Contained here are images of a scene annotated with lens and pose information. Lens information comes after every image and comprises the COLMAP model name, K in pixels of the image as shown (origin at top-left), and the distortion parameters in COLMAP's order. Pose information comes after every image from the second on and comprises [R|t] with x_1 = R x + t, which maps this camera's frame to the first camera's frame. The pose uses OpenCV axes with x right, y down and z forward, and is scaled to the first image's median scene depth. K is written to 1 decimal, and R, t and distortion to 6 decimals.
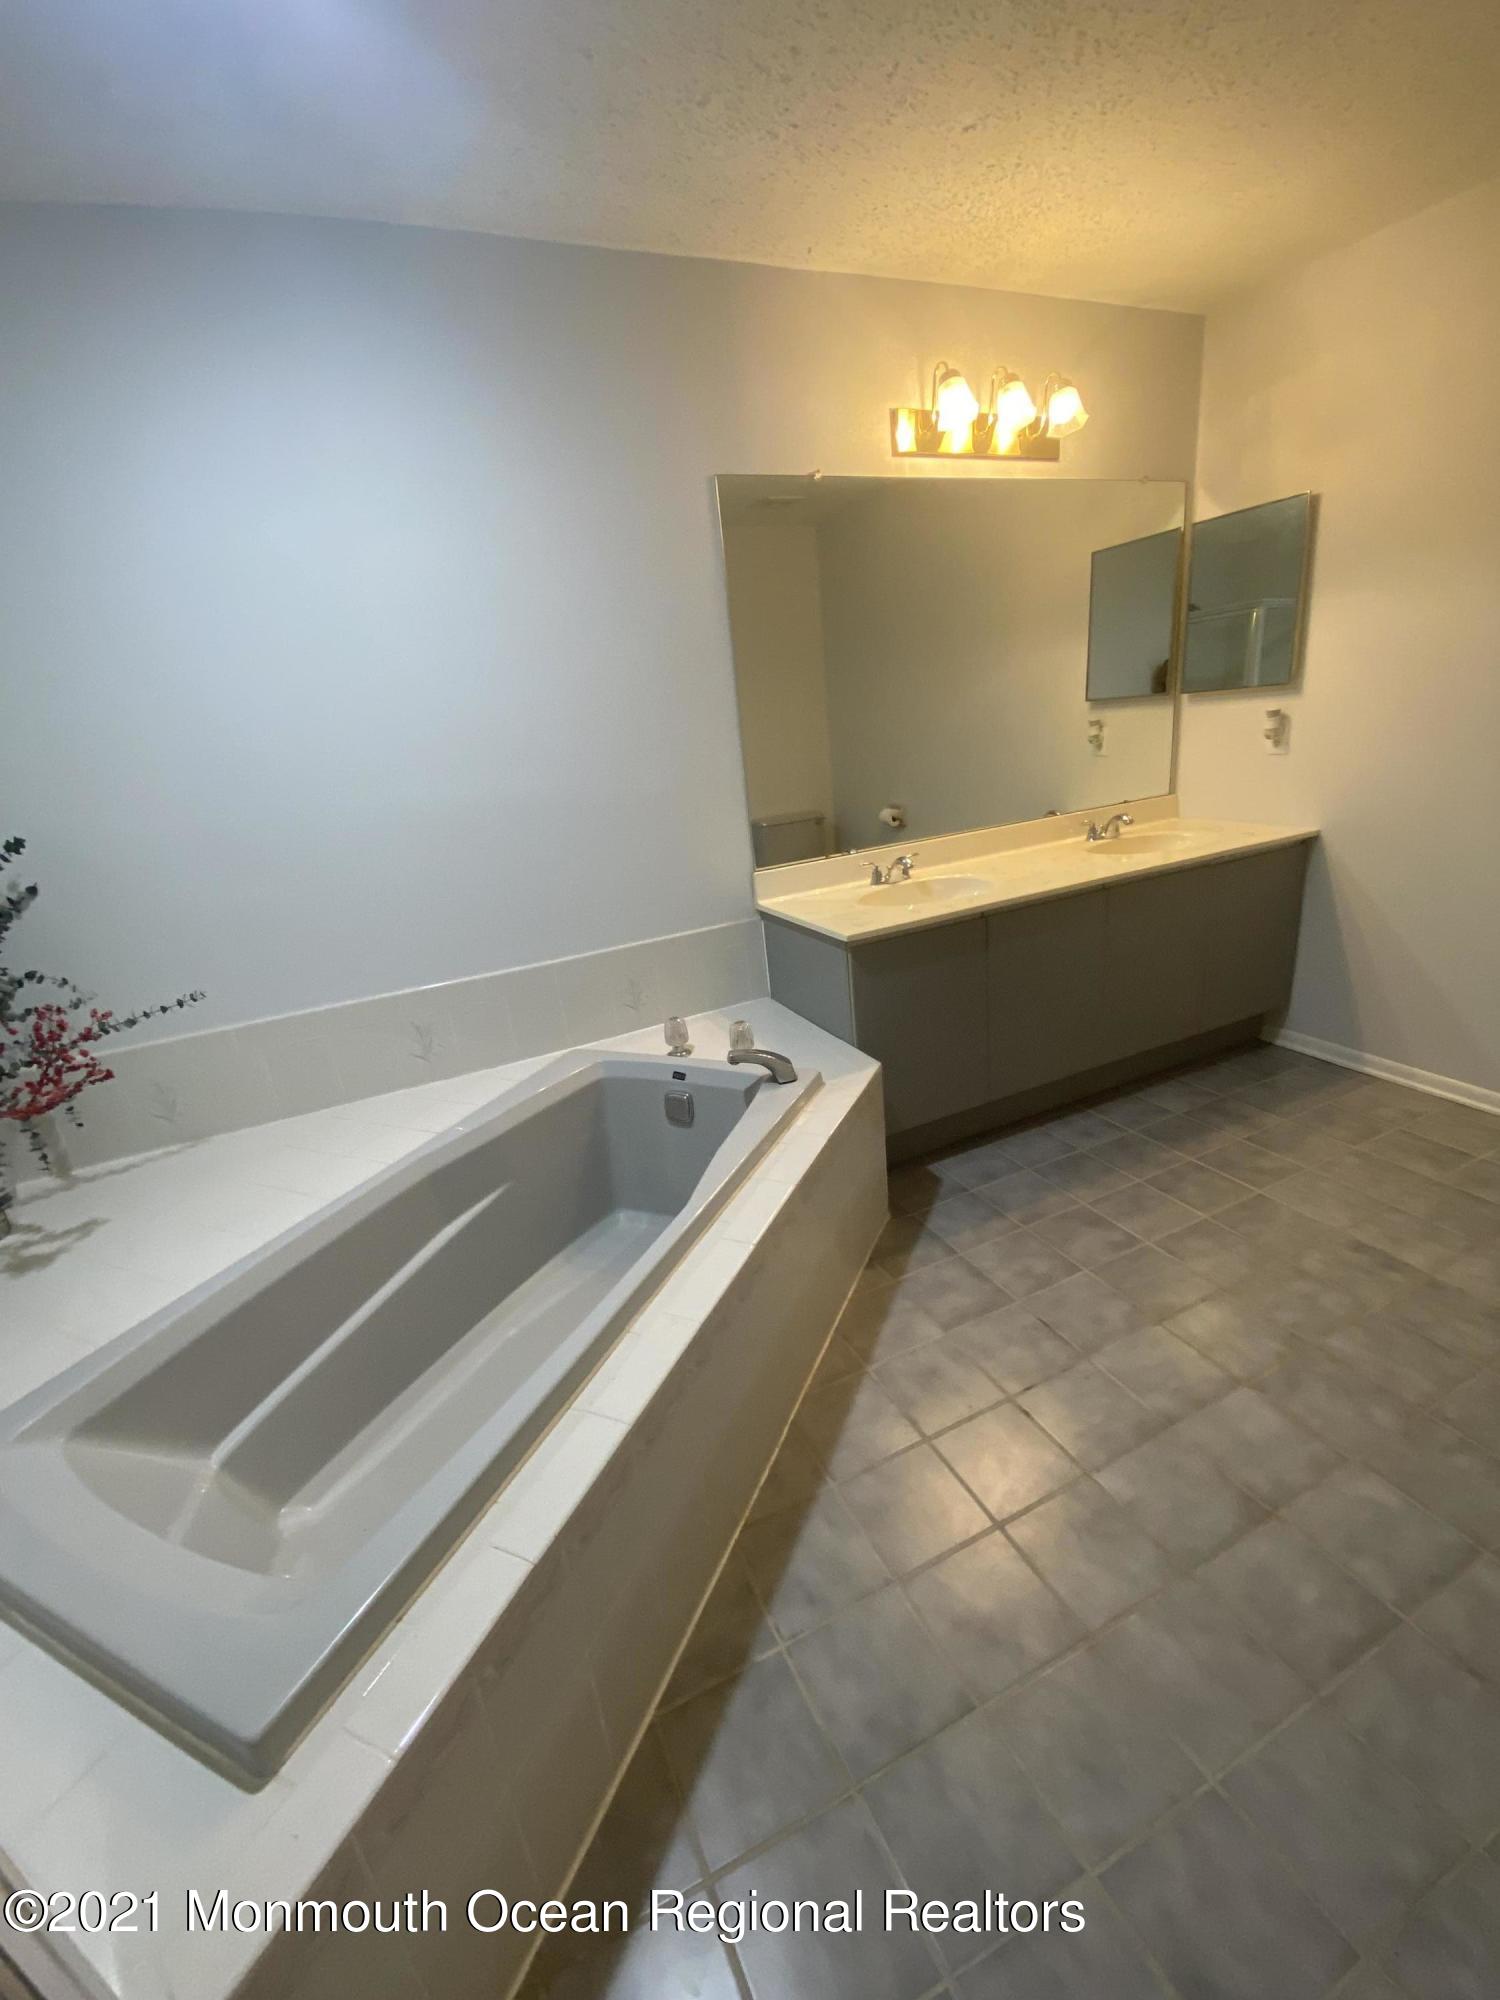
lens RADIAL K [[828.5, 0, 754.7], [0, 828.5, 998.4], [0, 0, 1]] dist [-0.002986, -0.002229]
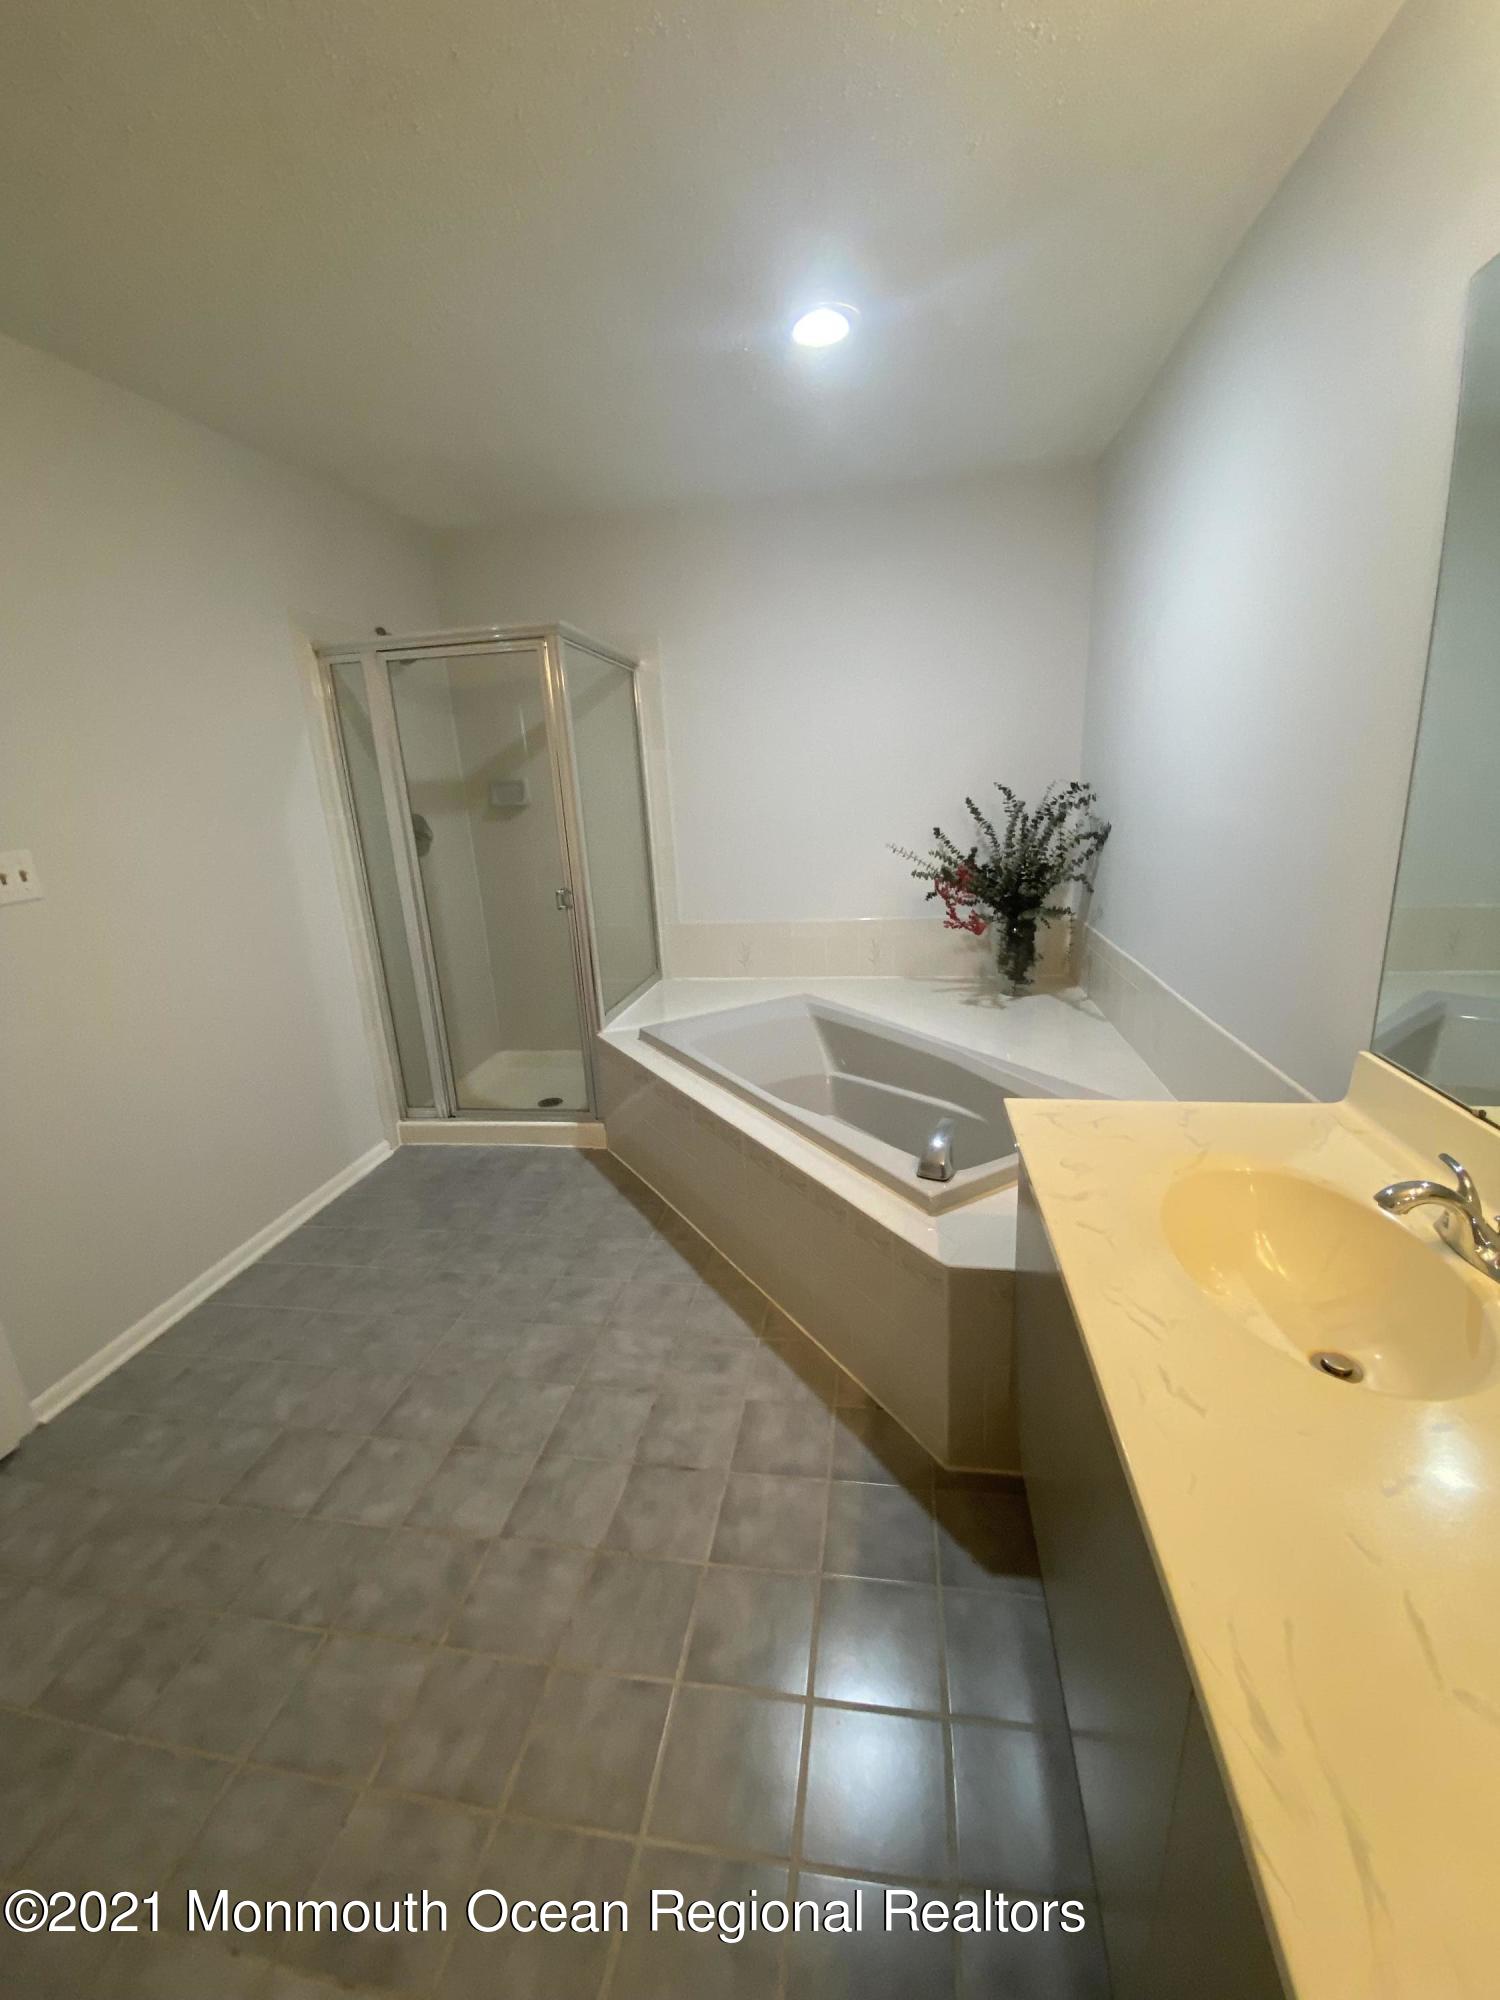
lens RADIAL K [[828.5, 0, 758.5], [0, 828.5, 1007.9], [0, 0, 1]] dist [-0.002986, -0.002229]
pose [[-0.561167, 0.342973, -0.753300, 0.890278], [-0.176044, 0.839829, 0.513513, -0.575078], [0.808764, 0.420781, -0.410906, 1.317430]]
